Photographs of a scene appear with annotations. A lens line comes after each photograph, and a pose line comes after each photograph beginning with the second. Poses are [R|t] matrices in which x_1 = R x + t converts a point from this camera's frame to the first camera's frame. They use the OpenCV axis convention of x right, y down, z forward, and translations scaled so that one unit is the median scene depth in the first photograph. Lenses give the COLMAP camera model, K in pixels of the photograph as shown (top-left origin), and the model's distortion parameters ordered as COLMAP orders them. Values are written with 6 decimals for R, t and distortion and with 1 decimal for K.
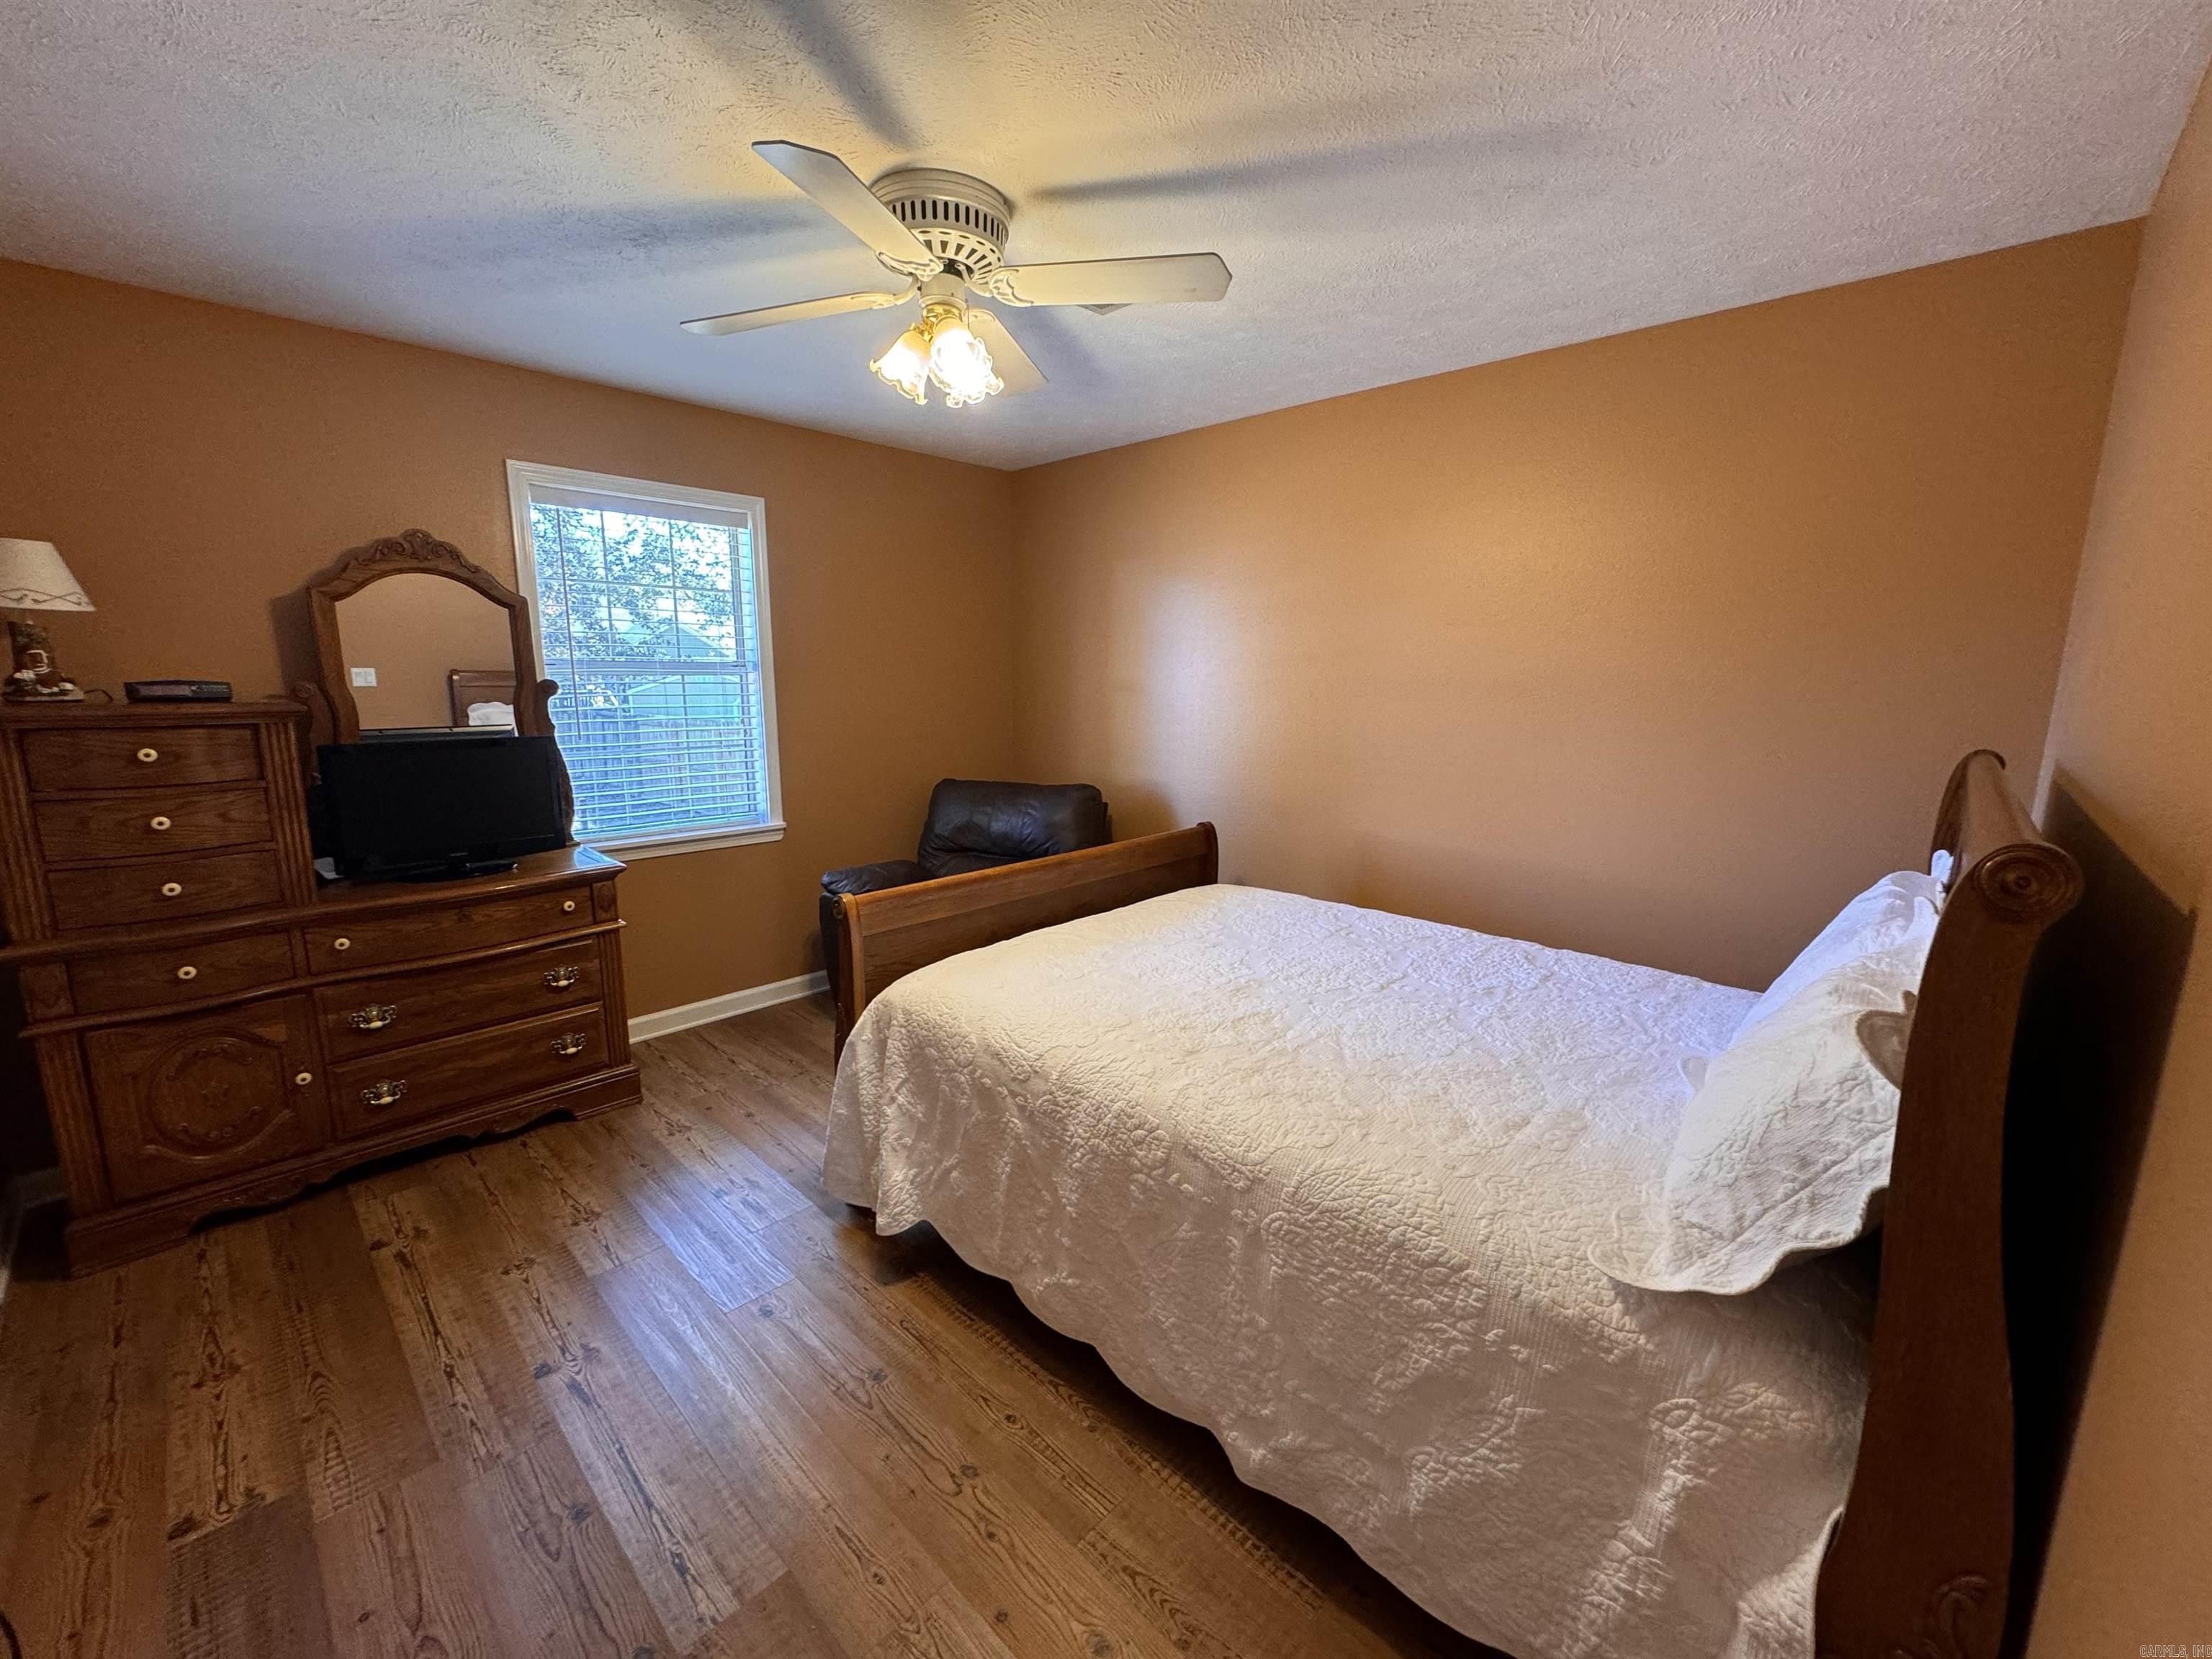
lens RADIAL K [[882.5, 0, 1105.0], [0, 882.5, 831.5], [0, 0, 1]] dist [-0.002802, 0.000043]
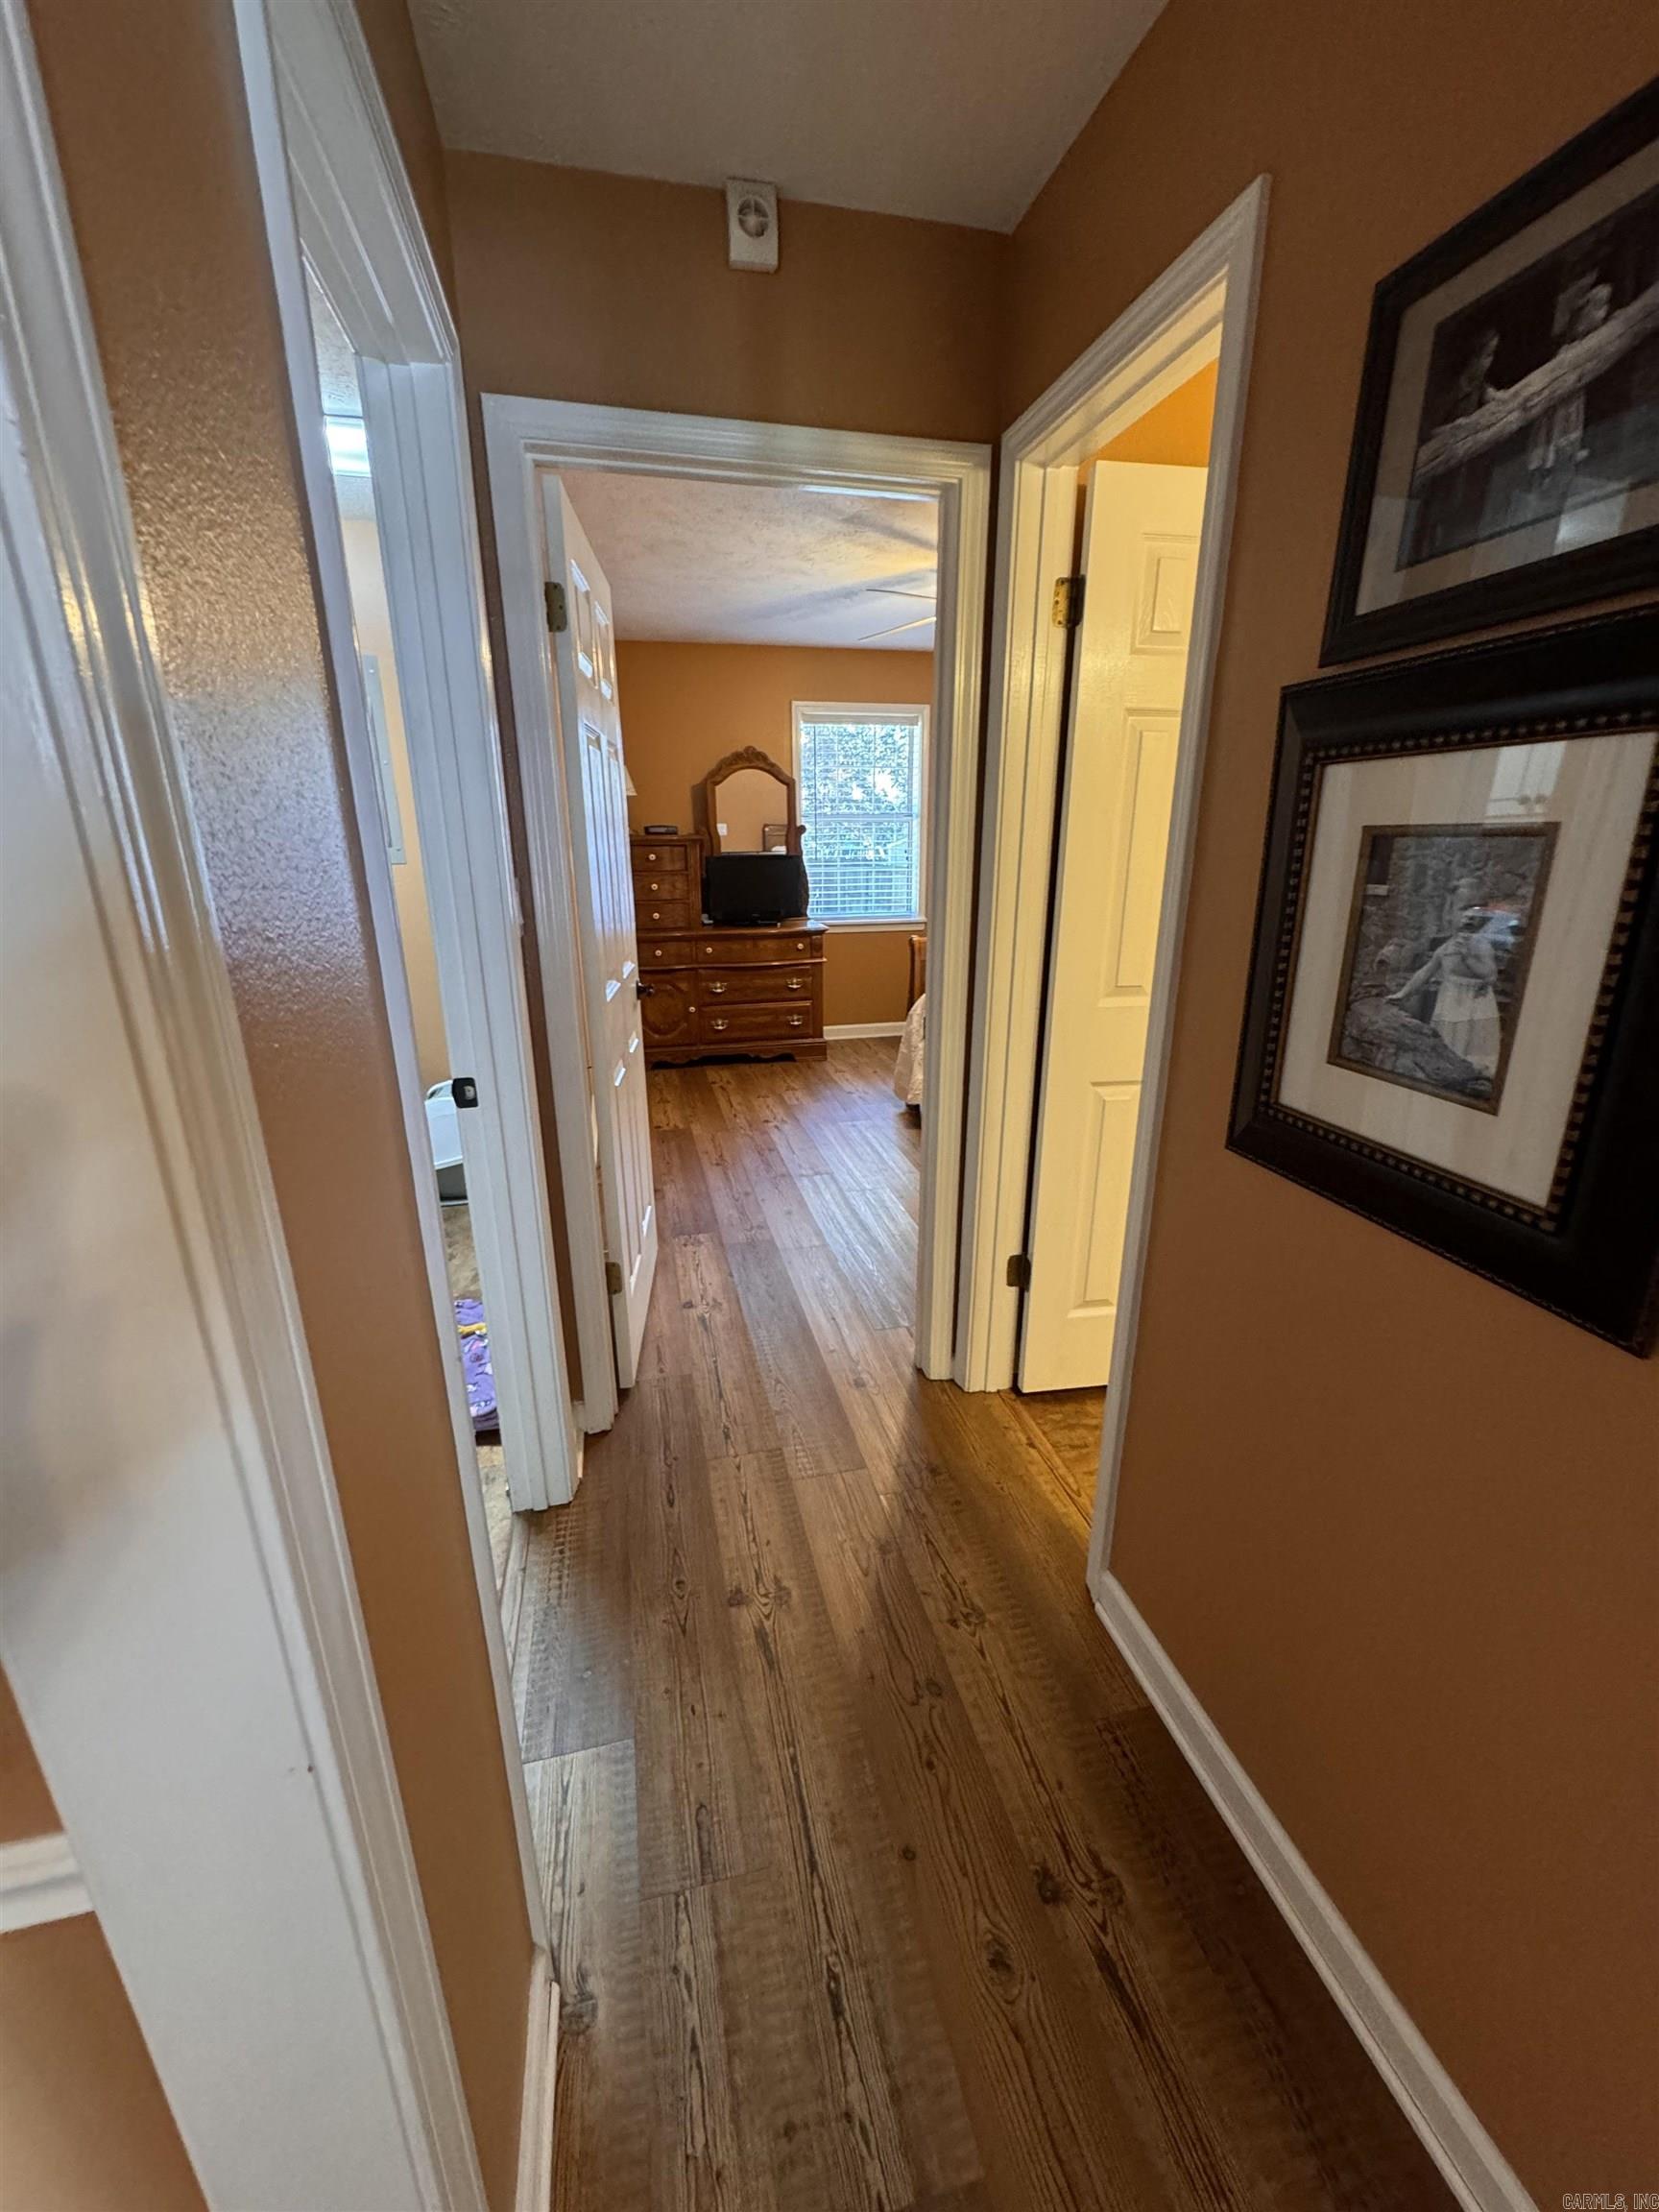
lens RADIAL K [[826.7, 0, 826.4], [0, 826.7, 1084.6], [0, 0, 1]] dist [0.000227, 0.000017]
pose [[0.843564, 0.146397, -0.516689, 0.455585], [-0.082324, 0.986006, 0.144966, 0.128450], [0.530681, -0.079752, 0.843811, -0.562848]]
